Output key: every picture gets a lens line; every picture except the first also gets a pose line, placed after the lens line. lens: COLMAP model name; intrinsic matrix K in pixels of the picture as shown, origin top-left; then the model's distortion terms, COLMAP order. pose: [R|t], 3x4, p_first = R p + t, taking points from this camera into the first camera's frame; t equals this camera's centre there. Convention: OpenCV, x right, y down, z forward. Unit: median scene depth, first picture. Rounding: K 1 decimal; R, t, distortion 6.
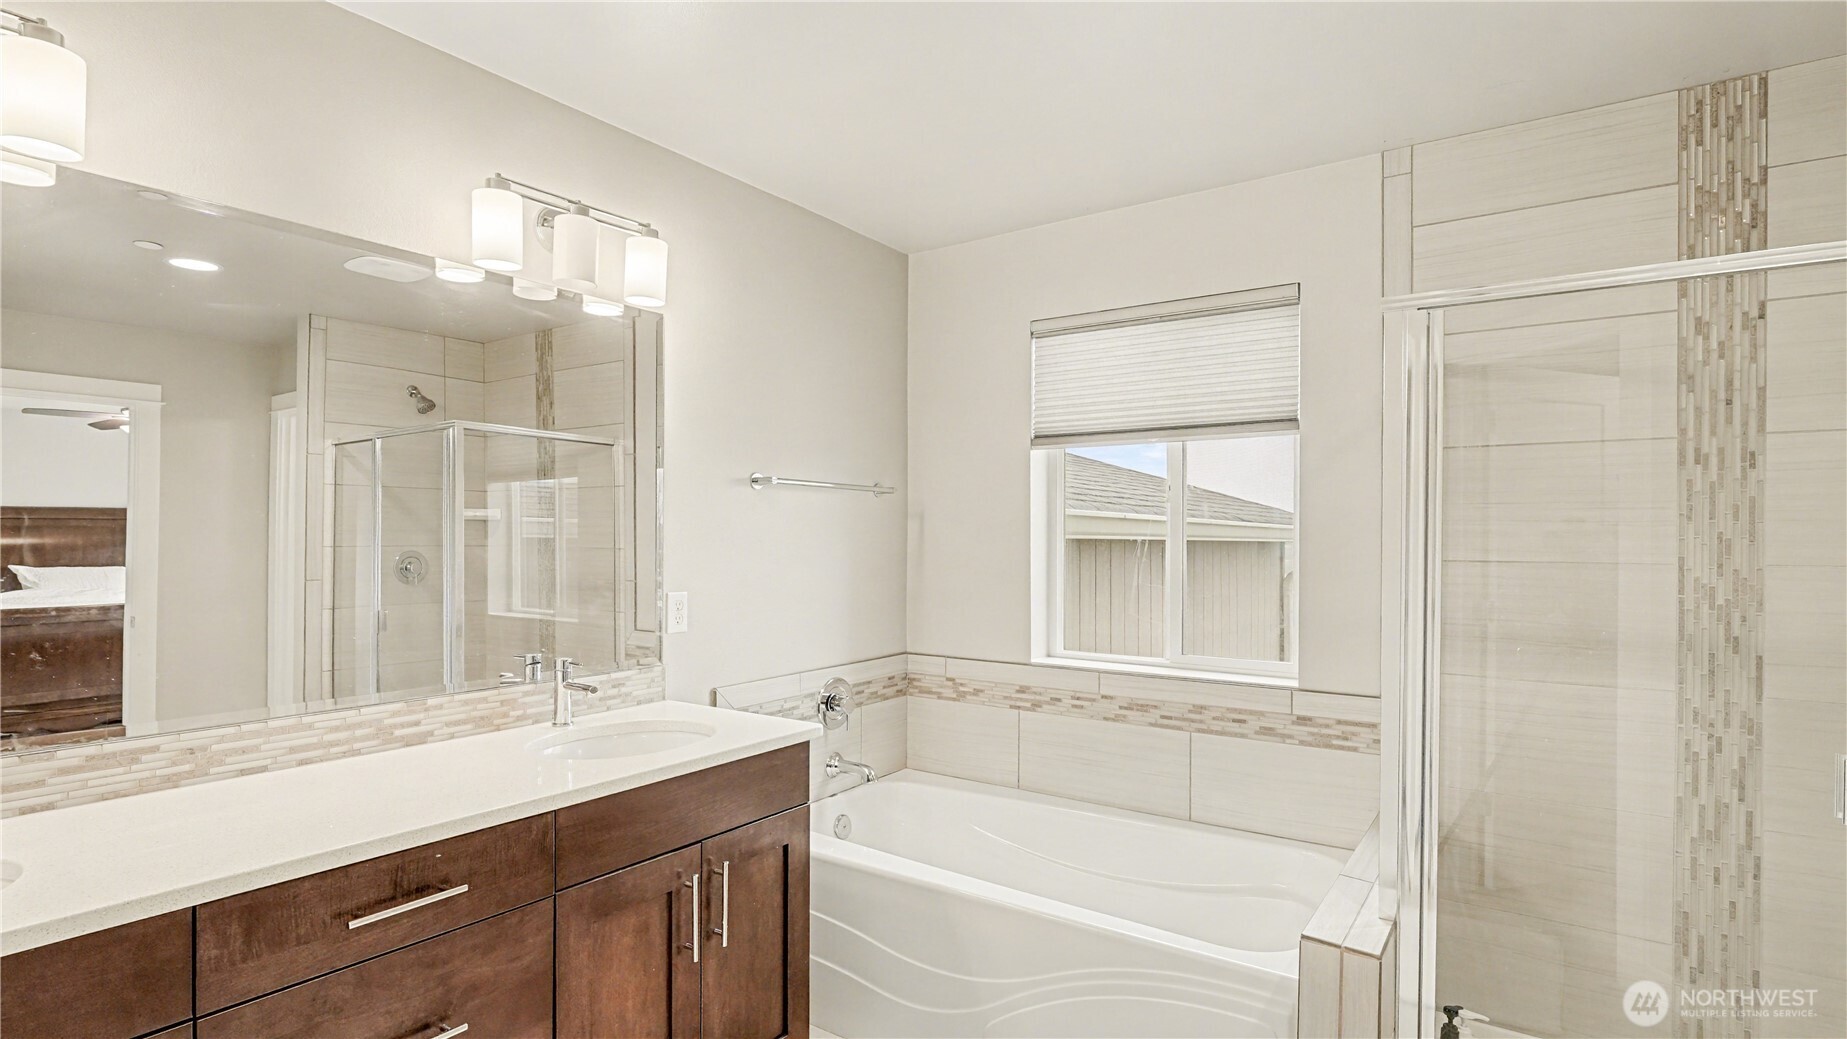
lens RADIAL K [[922.1, 0, 938.5], [0, 922.1, 529.6], [0, 0, 1]] dist [-0.016538, -0.001279]
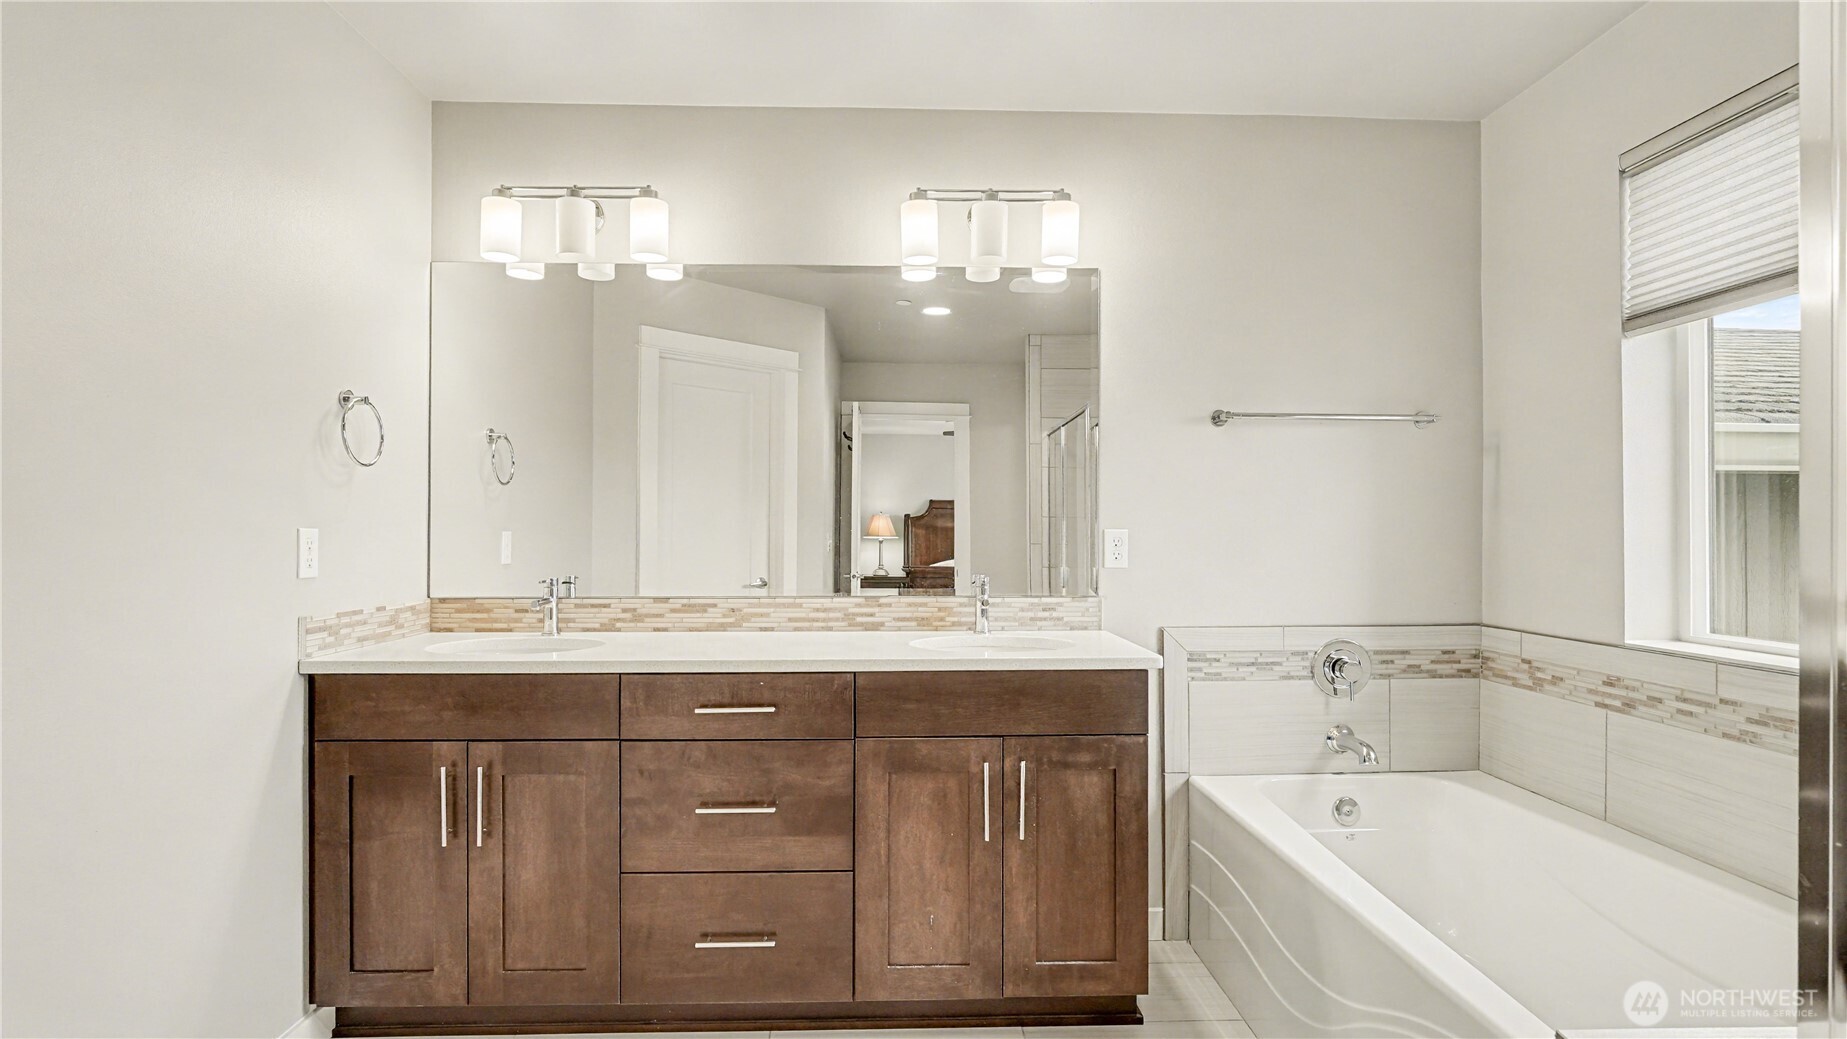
lens RADIAL K [[919.4, 0, 923.5], [0, 919.4, 519.5], [0, 0, 1]] dist [-0.003252, -0.000997]
pose [[0.590097, -0.018180, -0.807127, 0.435034], [0.006026, 0.999818, -0.018115, 0.075166], [0.807310, 0.005826, 0.590099, 0.207247]]
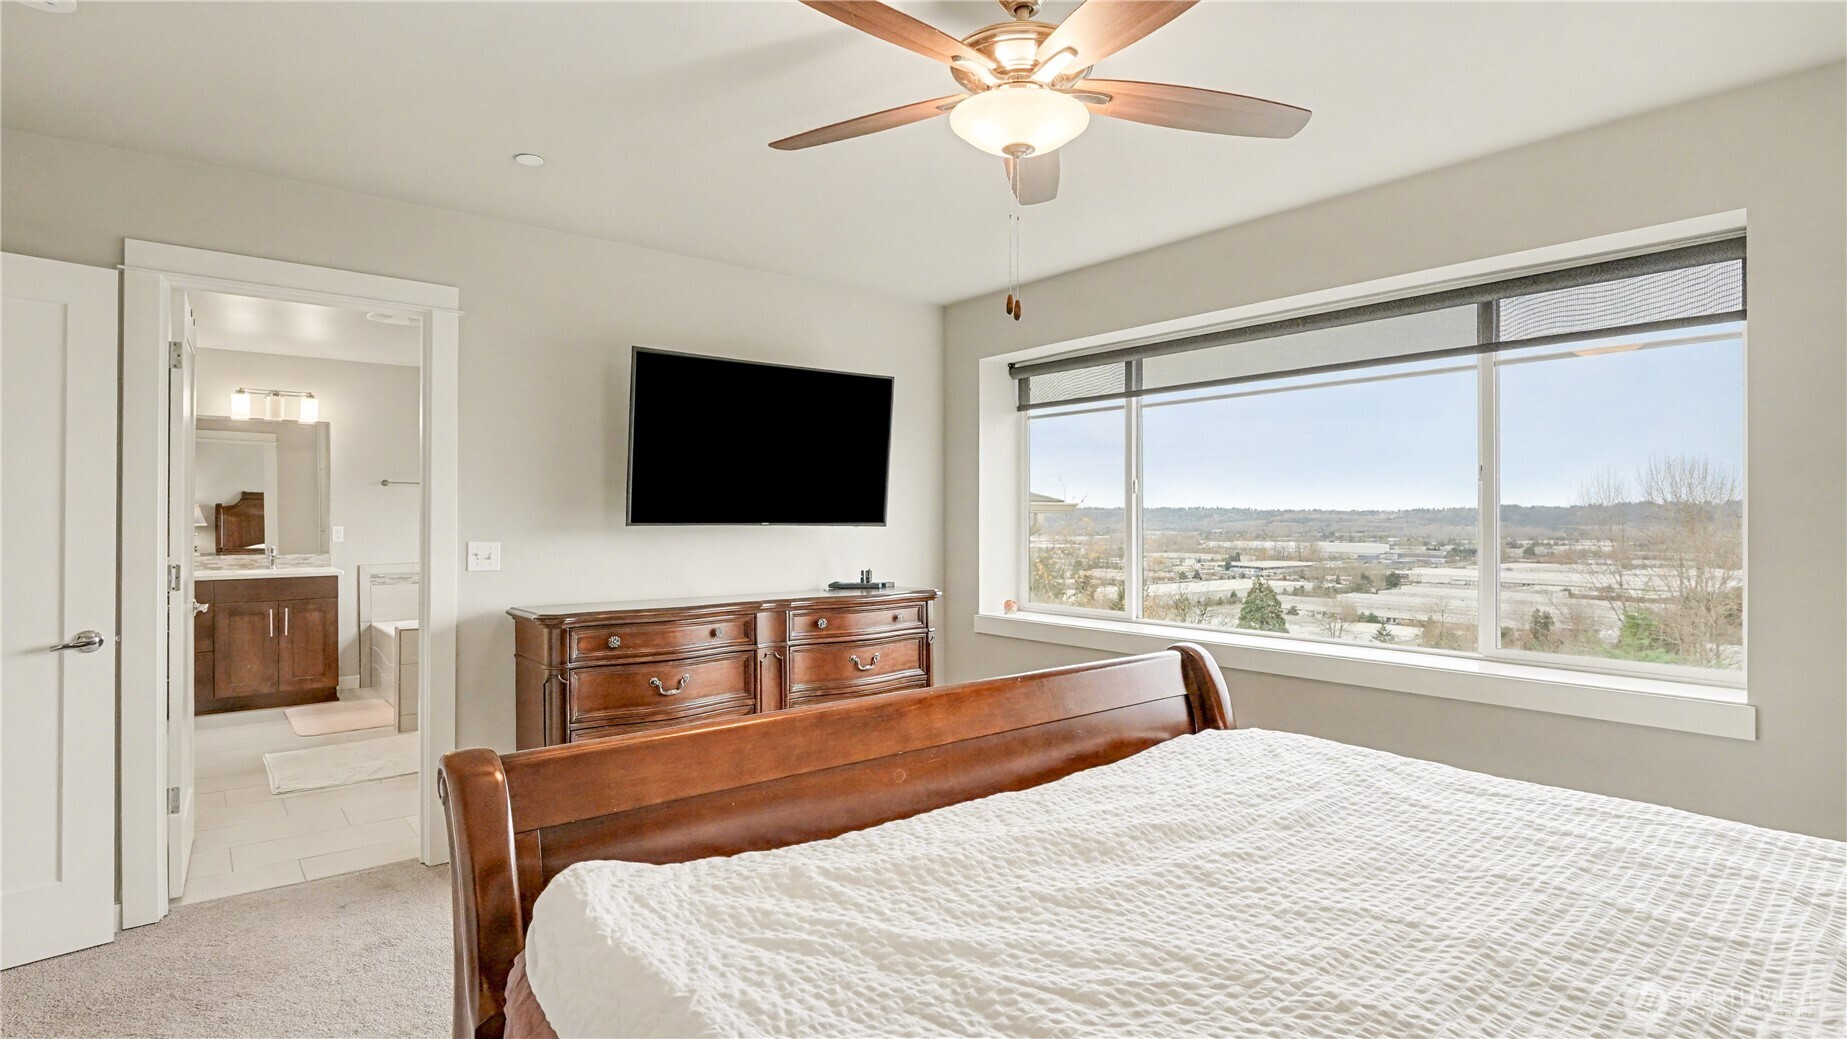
lens RADIAL K [[913.9, 0, 921.5], [0, 913.9, 508.5], [0, 0, 1]] dist [-0.002131, -0.000403]
pose [[0.957886, -0.009180, -0.287002, 2.097998], [0.009780, 0.999952, 0.000660, 0.030595], [0.286982, -0.003439, 0.957930, -1.042481]]
